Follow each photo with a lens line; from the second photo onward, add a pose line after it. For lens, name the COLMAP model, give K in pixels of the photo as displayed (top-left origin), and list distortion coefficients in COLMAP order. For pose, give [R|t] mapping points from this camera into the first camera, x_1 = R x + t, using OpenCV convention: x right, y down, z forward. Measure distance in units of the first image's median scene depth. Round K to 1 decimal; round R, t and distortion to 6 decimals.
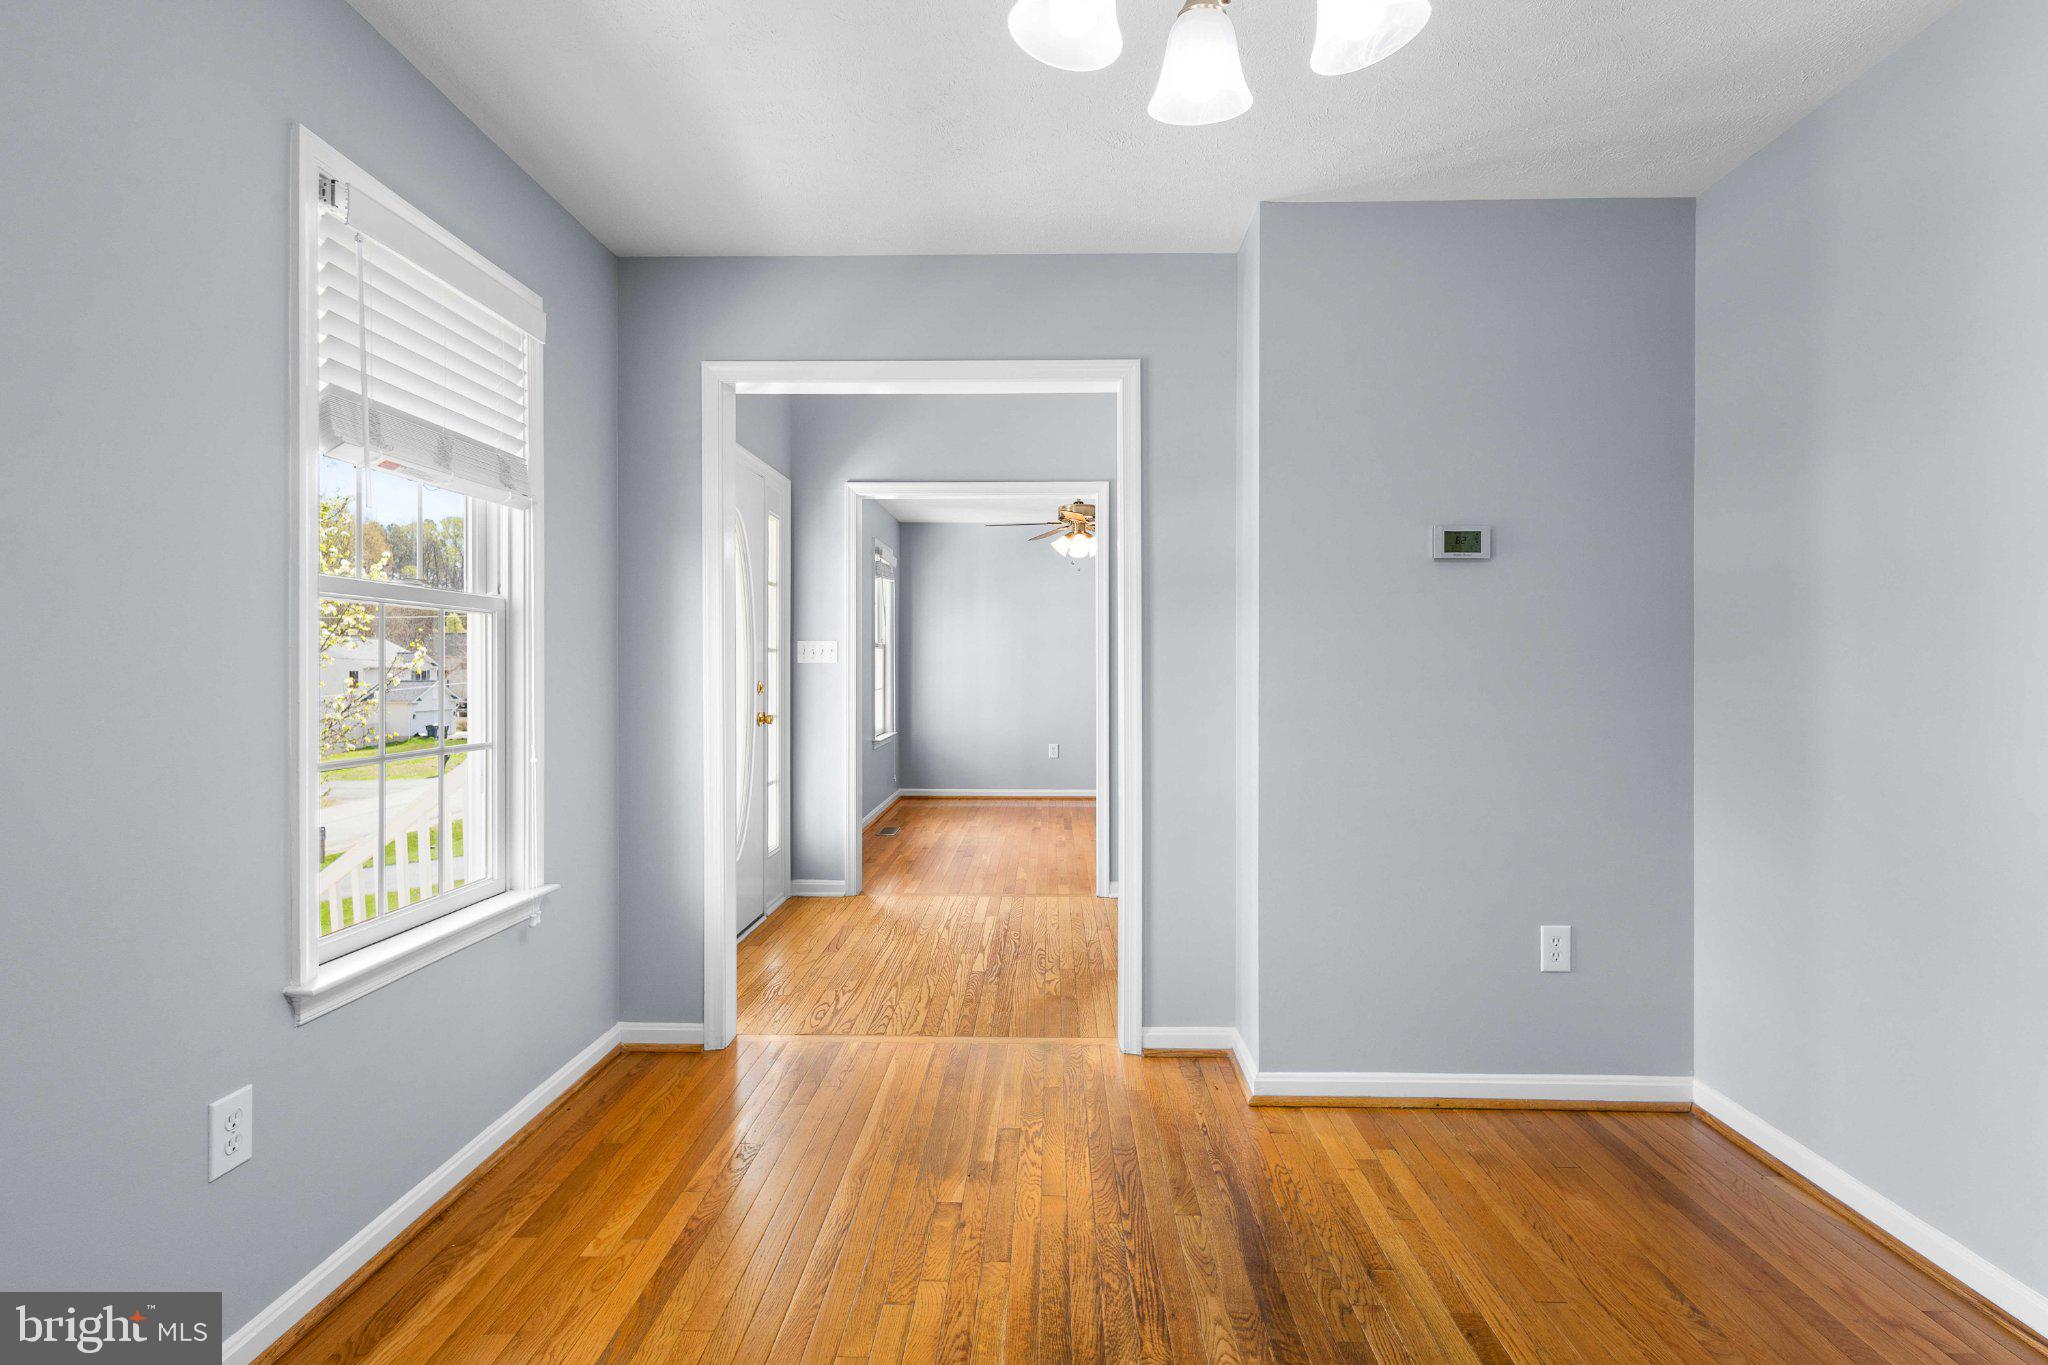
lens RADIAL K [[950.5, 0, 1028.2], [0, 950.5, 667.6], [0, 0, 1]] dist [0.002028, -0.000014]
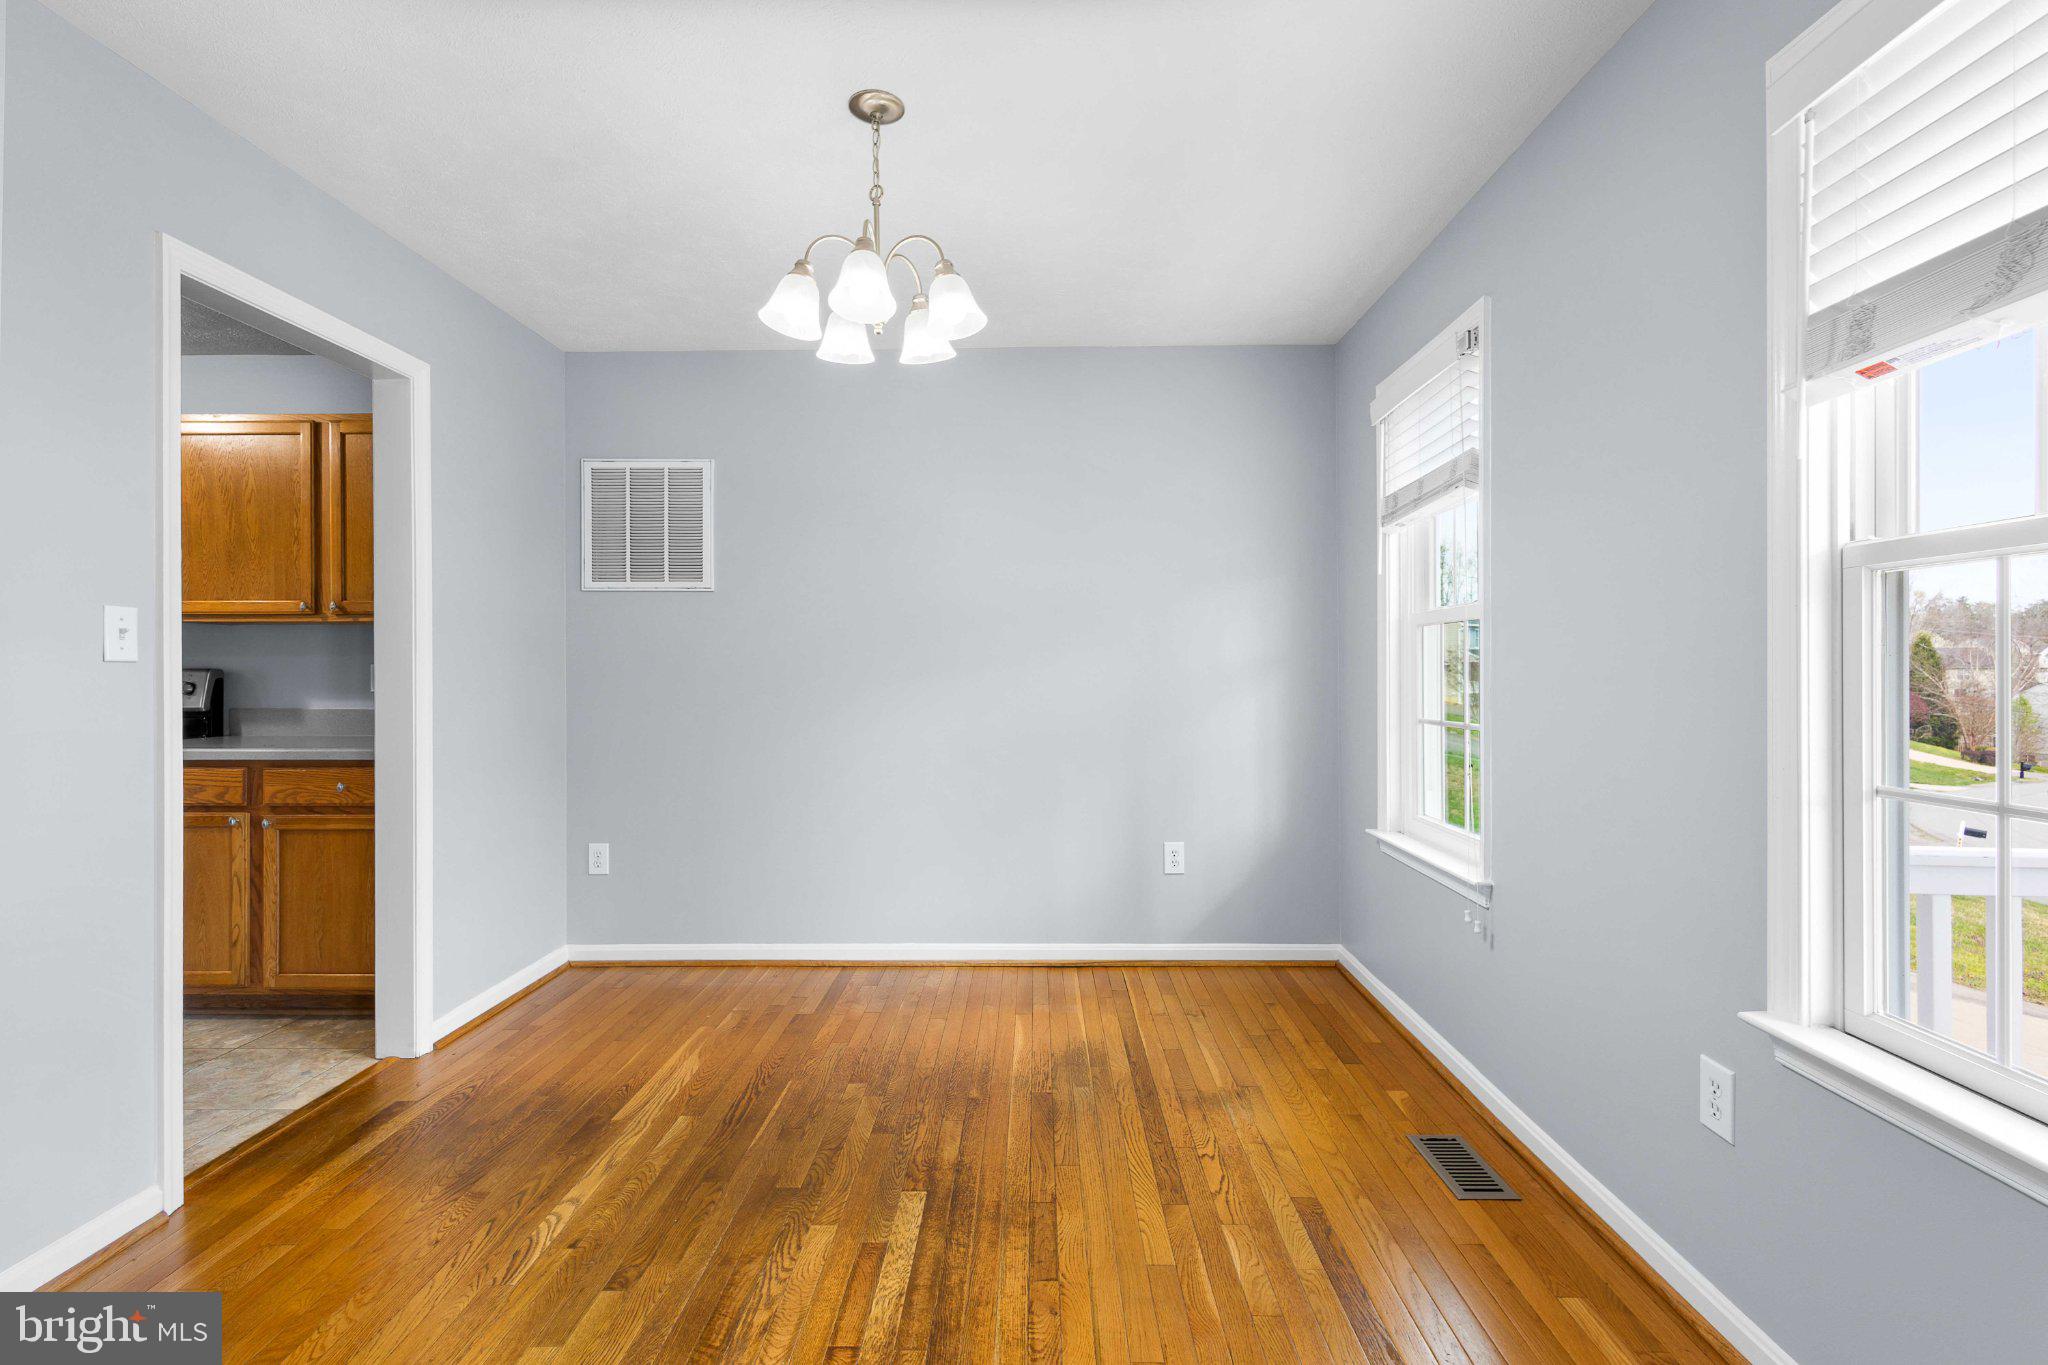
lens RADIAL K [[950.5, 0, 1028.2], [0, 950.5, 667.6], [0, 0, 1]] dist [0.002028, -0.000014]
pose [[-0.999885, 0.004239, -0.014587, -0.038608], [0.004232, 0.999991, 0.000530, 0.002483], [0.014589, 0.000469, -0.999893, 1.444848]]
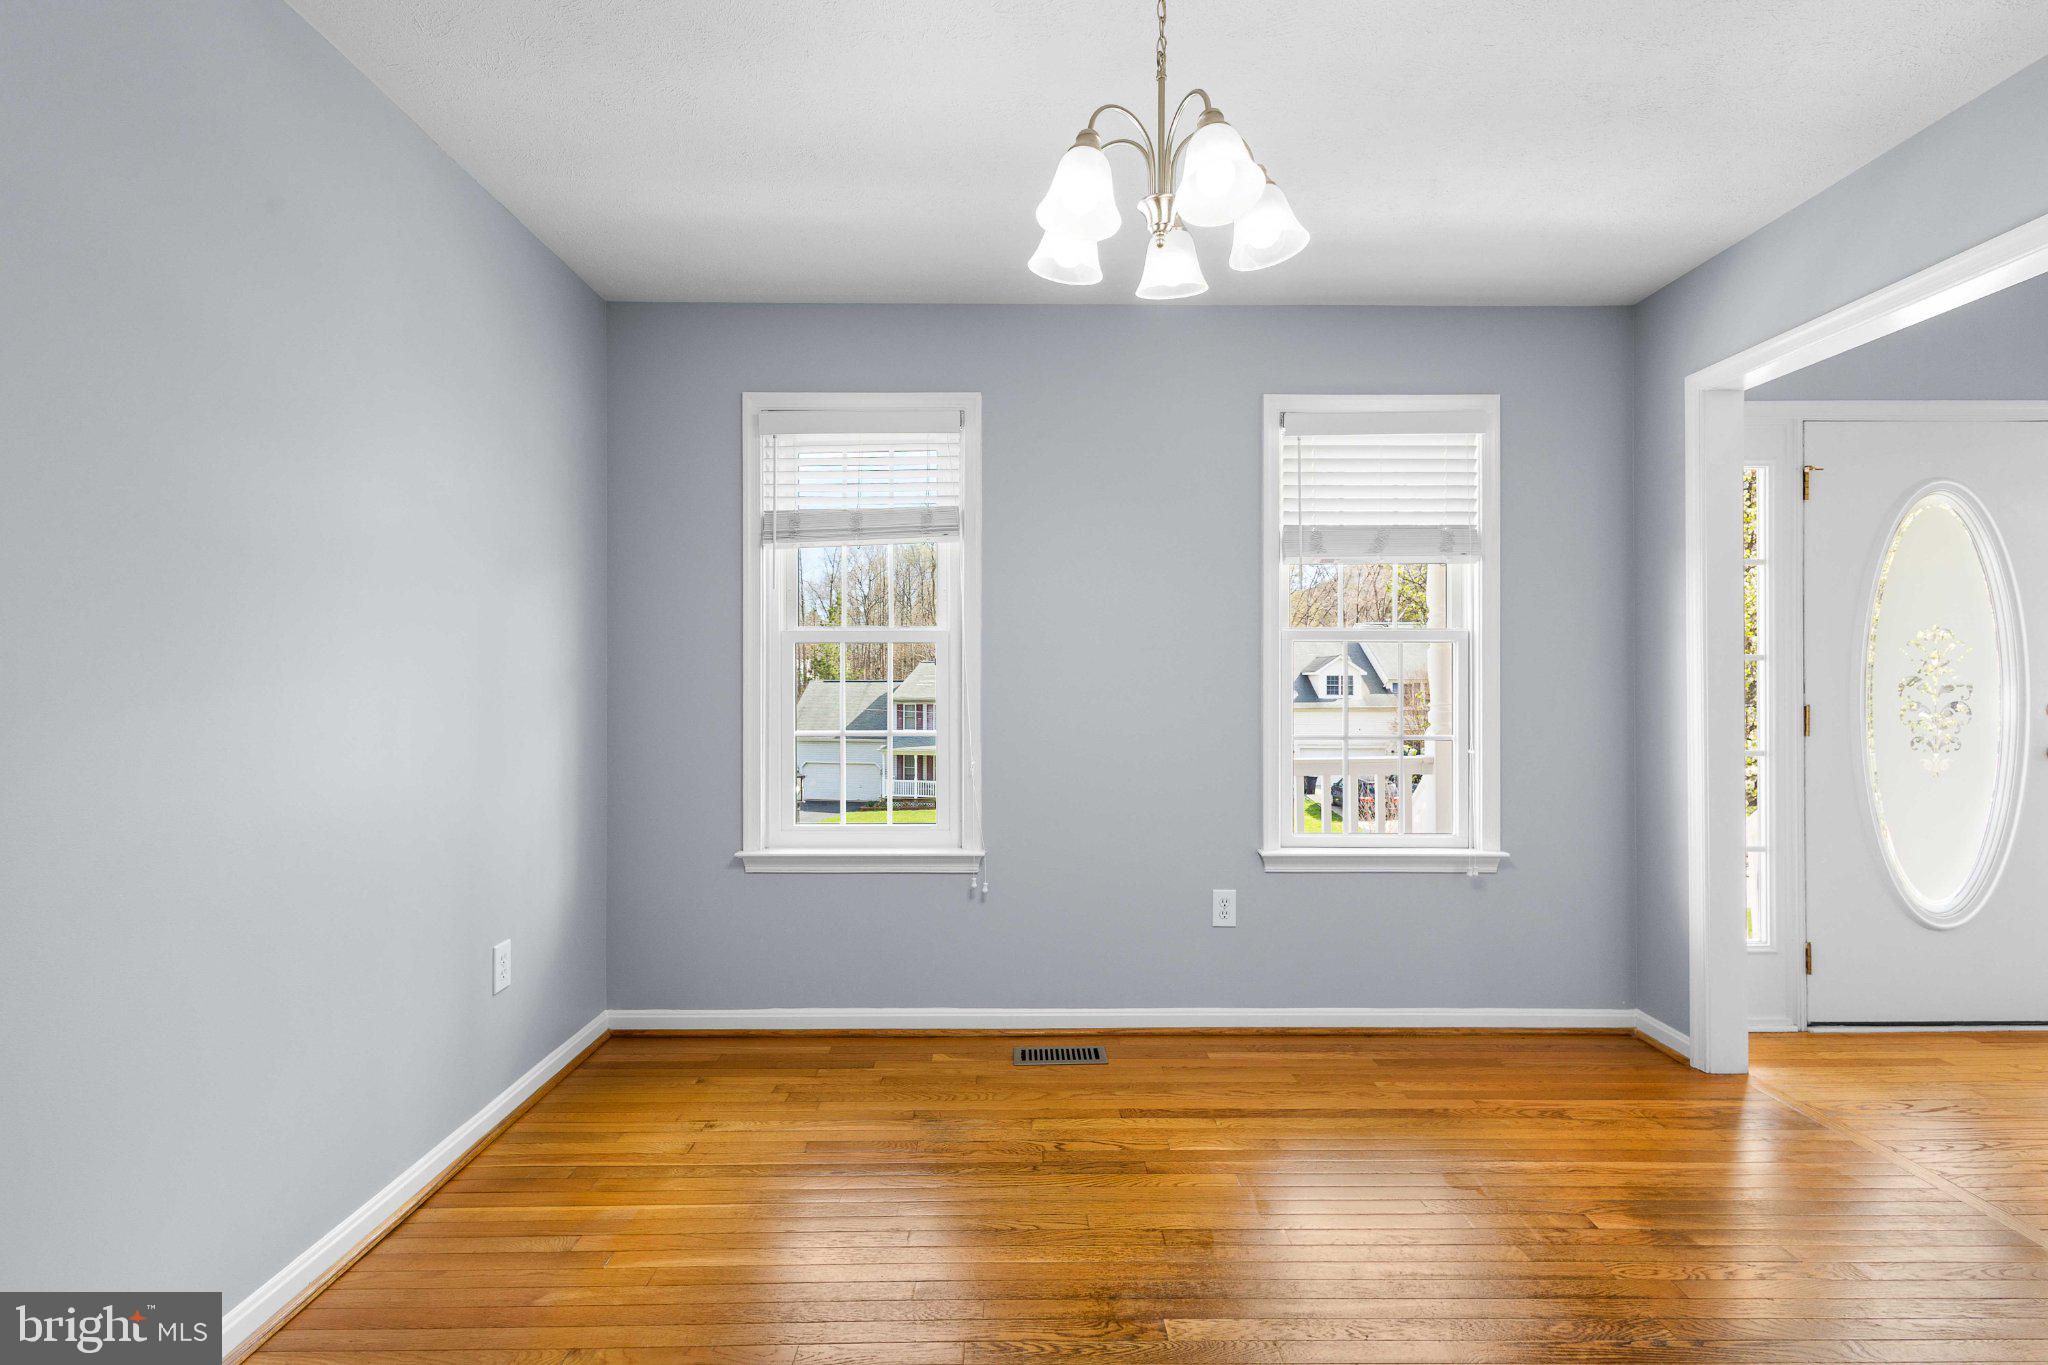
lens RADIAL K [[933.0, 0, 1024.0], [0, 933.0, 682.5], [0, 0, 1]] dist [0.001737, 0.000086]
pose [[0.031887, -0.001247, -0.999491, 0.816389], [0.000267, 0.999999, -0.001239, 0.002197], [0.999491, -0.000227, 0.031887, 0.354994]]
